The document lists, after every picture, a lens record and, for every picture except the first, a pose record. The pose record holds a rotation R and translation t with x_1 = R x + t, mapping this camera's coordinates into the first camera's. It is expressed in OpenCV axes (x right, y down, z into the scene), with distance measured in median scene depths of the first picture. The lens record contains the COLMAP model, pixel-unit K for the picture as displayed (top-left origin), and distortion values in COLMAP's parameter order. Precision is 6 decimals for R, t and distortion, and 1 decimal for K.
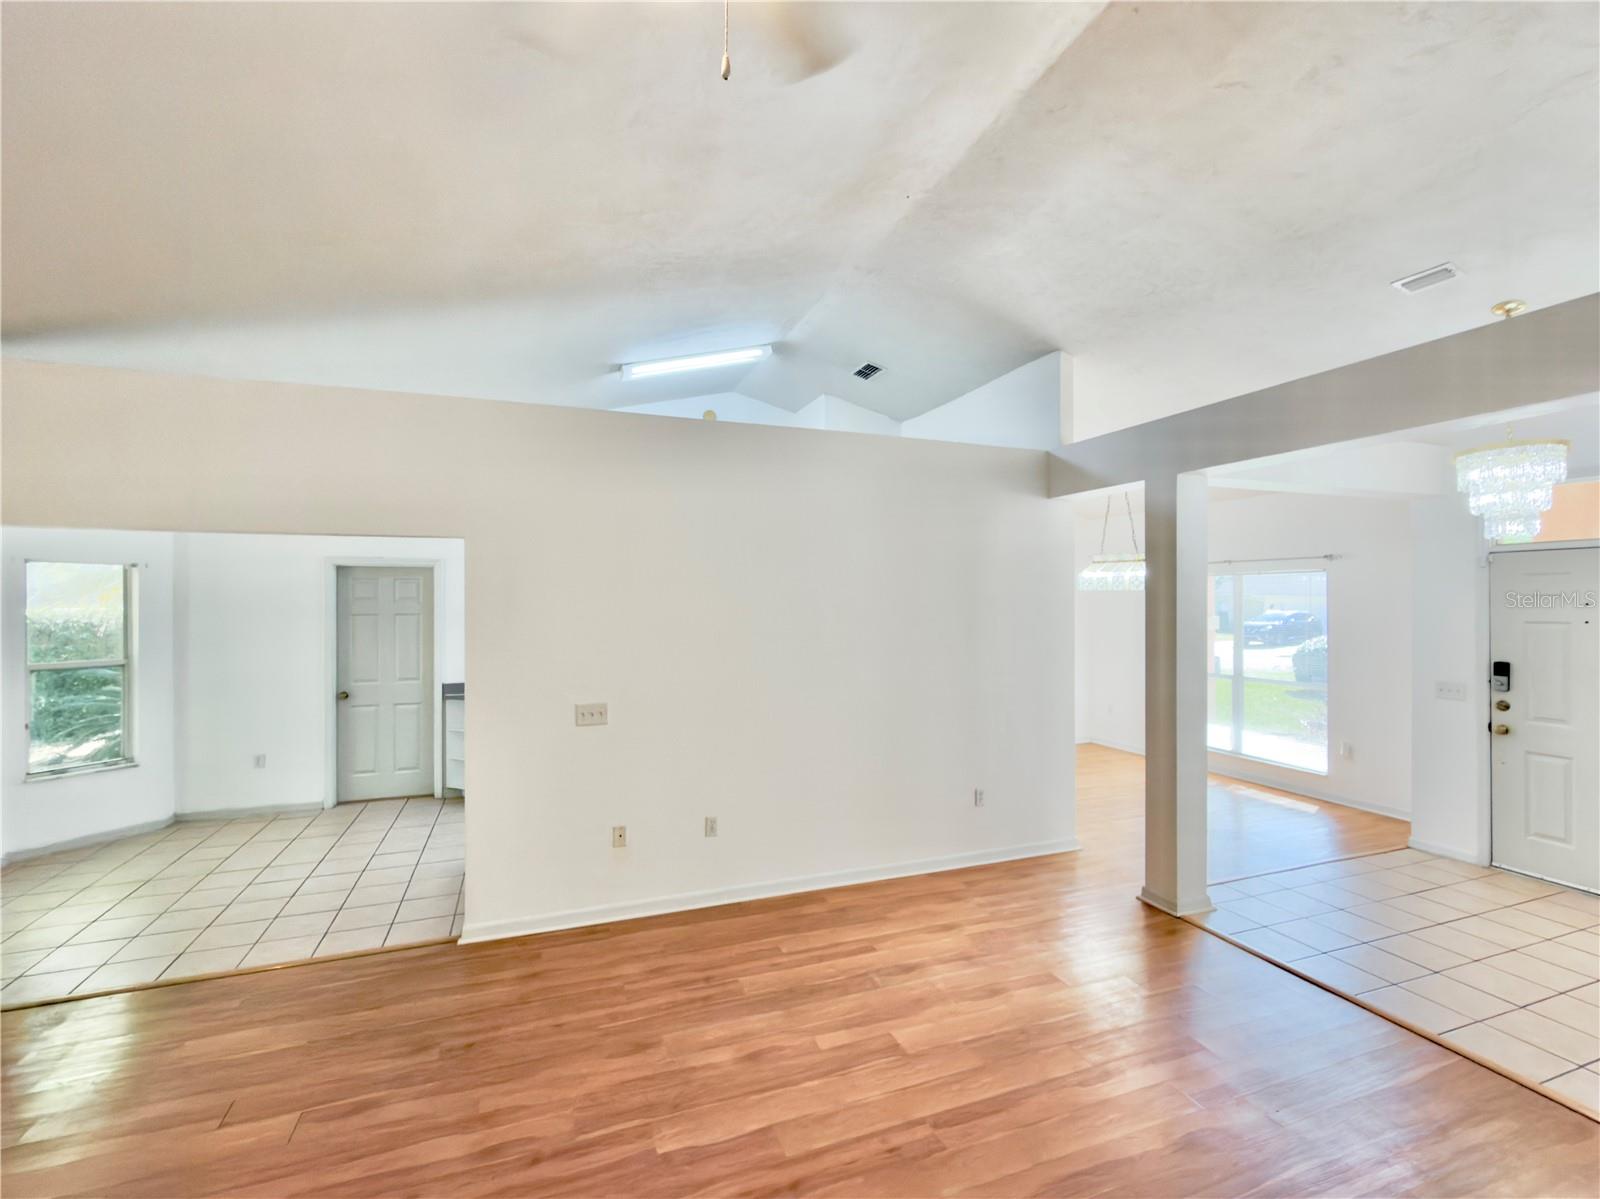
lens RADIAL K [[713.3, 0, 798.3], [0, 713.3, 599.8], [0, 0, 1]] dist [0.001599, -0.000635]
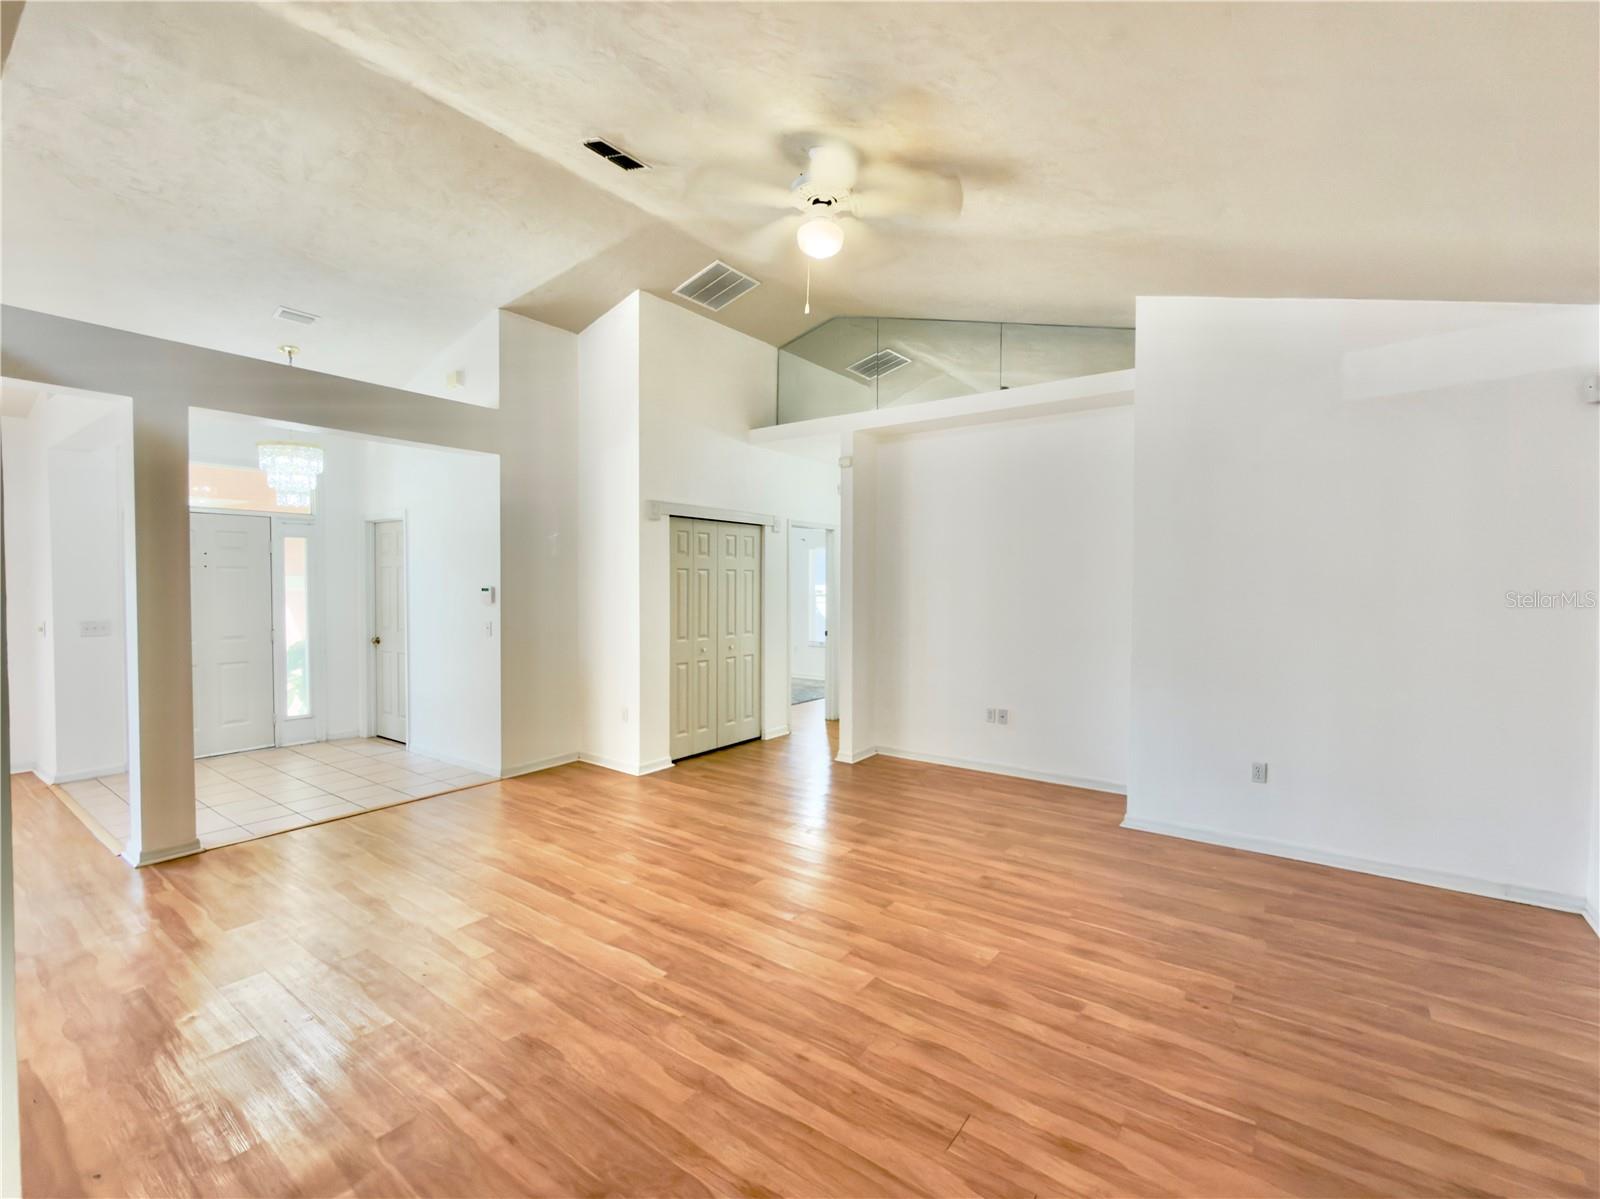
lens RADIAL K [[713.3, 0, 798.3], [0, 713.3, 599.8], [0, 0, 1]] dist [0.001599, -0.000635]
pose [[-0.543348, -0.020854, 0.839248, -0.762595], [-0.003978, 0.999744, 0.022267, 0.065786], [-0.839498, 0.008760, -0.543292, 0.846652]]
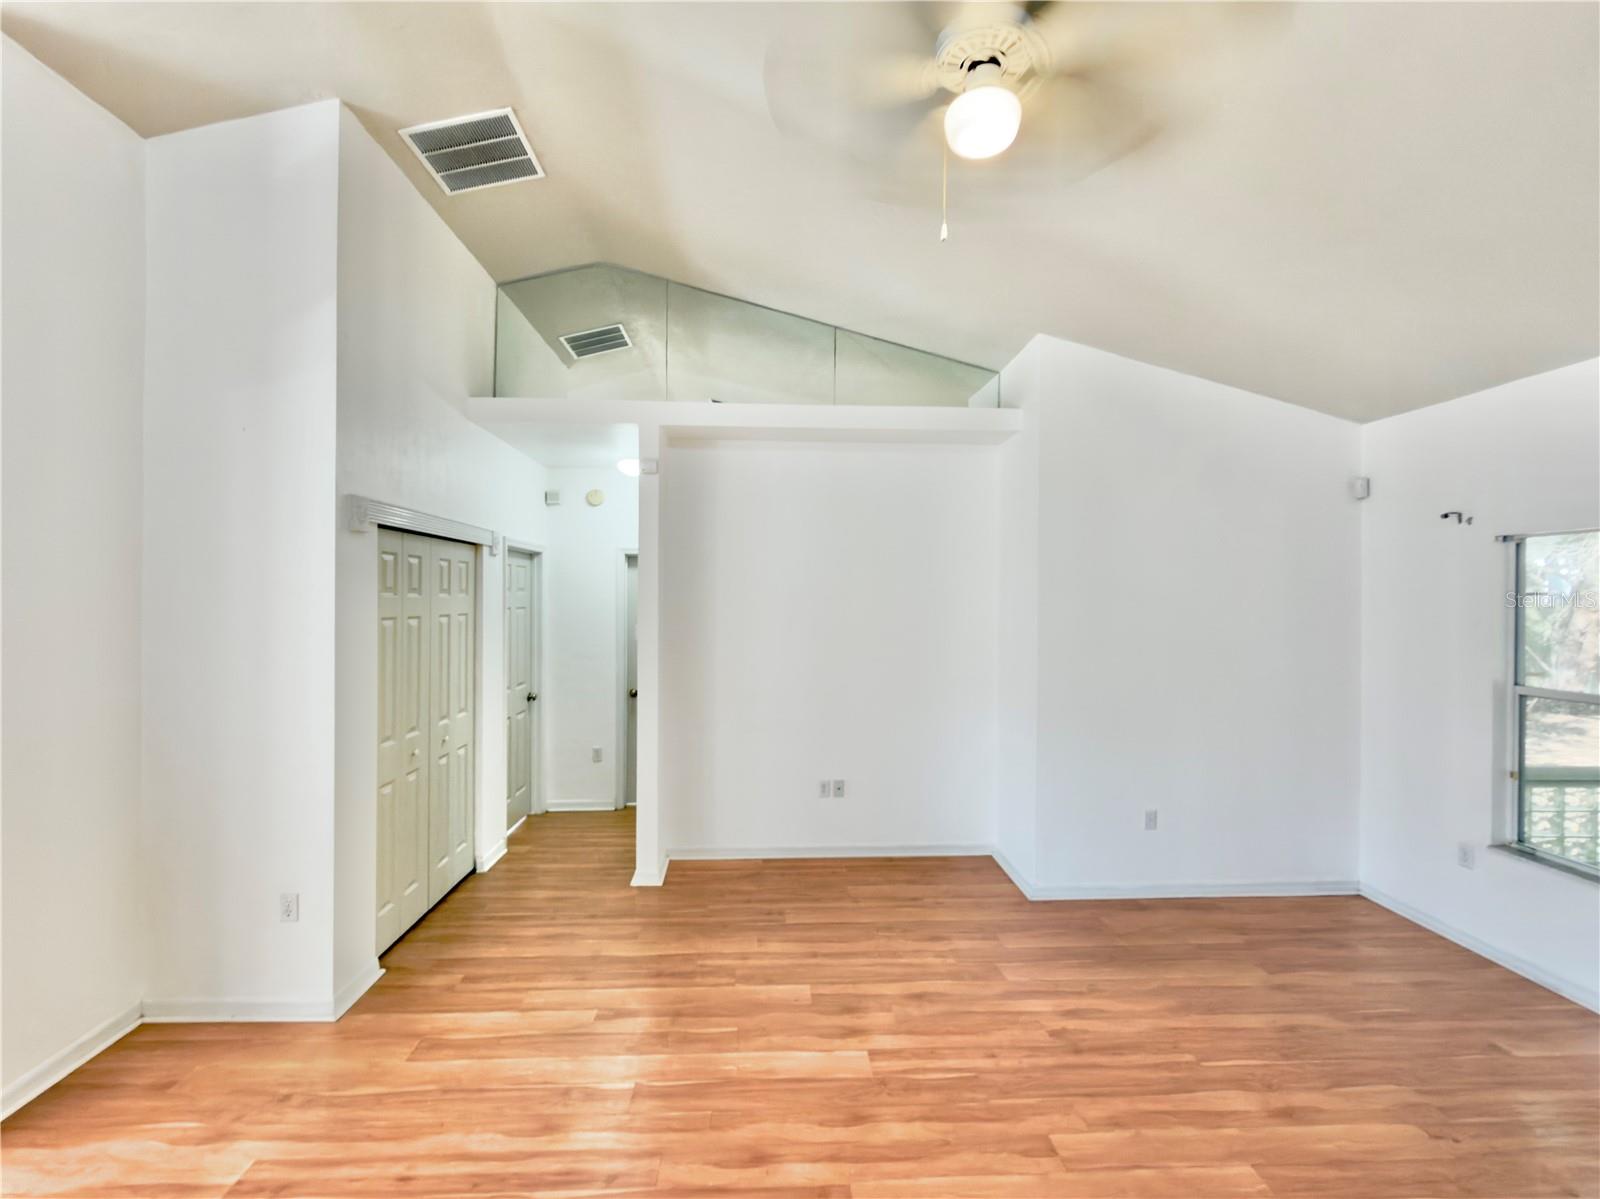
lens RADIAL K [[713.3, 0, 798.3], [0, 713.3, 599.8], [0, 0, 1]] dist [0.001599, -0.000635]
pose [[-0.953137, -0.004542, 0.302505, -0.093922], [-0.004830, 0.999988, -0.000202, 0.009439], [-0.302501, -0.001653, -0.953148, 0.907110]]
